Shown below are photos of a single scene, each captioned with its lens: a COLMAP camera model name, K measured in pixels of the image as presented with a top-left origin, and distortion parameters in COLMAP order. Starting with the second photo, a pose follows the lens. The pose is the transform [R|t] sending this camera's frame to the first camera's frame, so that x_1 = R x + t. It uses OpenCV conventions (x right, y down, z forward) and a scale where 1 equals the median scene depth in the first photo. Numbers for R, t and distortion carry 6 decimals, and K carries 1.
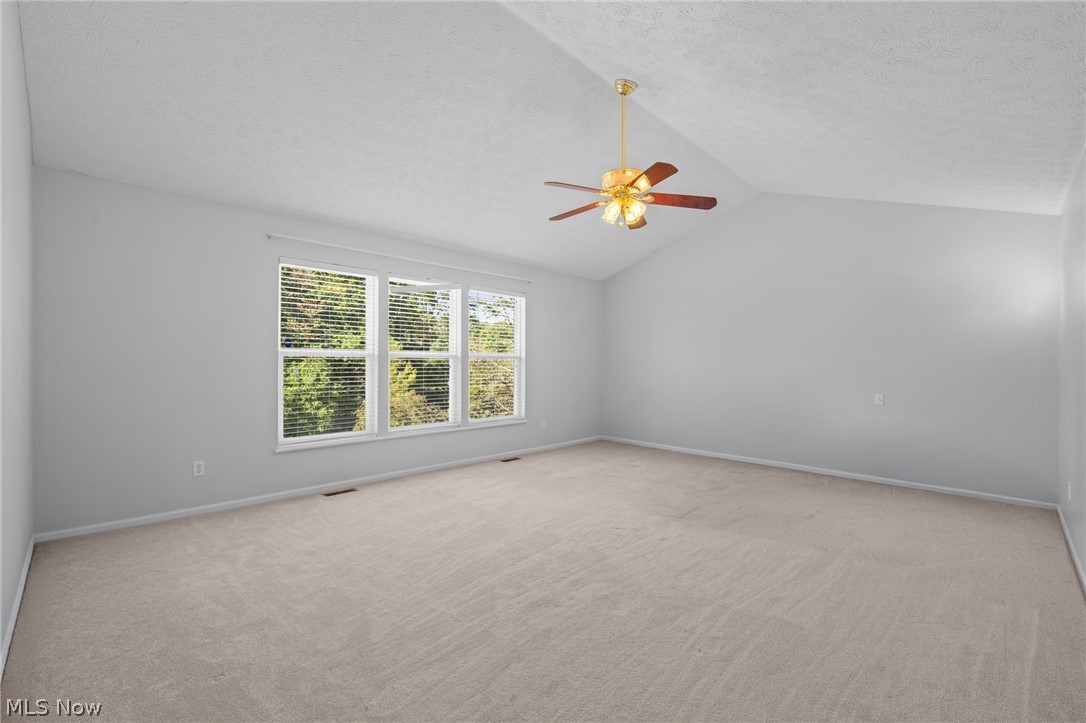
lens RADIAL K [[464.8, 0, 542.9], [0, 464.8, 368.8], [0, 0, 1]] dist [-0.001778, -0.000271]
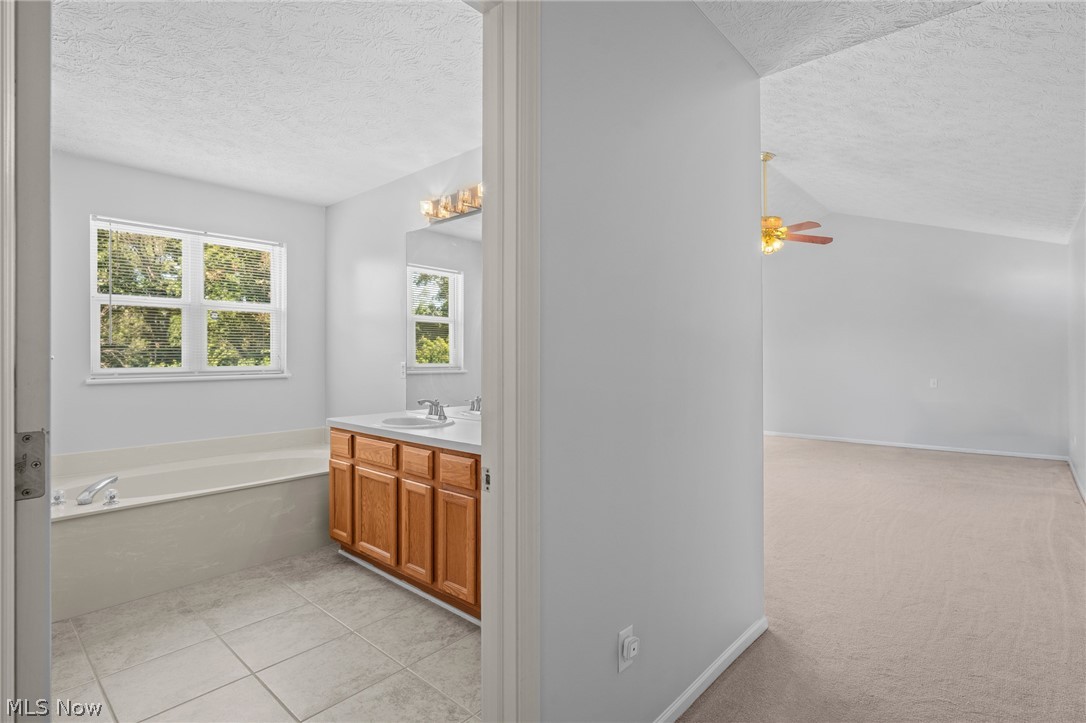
lens RADIAL K [[528.9, 0, 542.0], [0, 528.9, 350.6], [0, 0, 1]] dist [-0.002313, -0.000191]
pose [[0.999028, -0.000801, 0.044073, -0.546745], [0.001502, 0.999873, -0.015865, -0.002226], [-0.044055, 0.015915, 0.998902, -0.524762]]
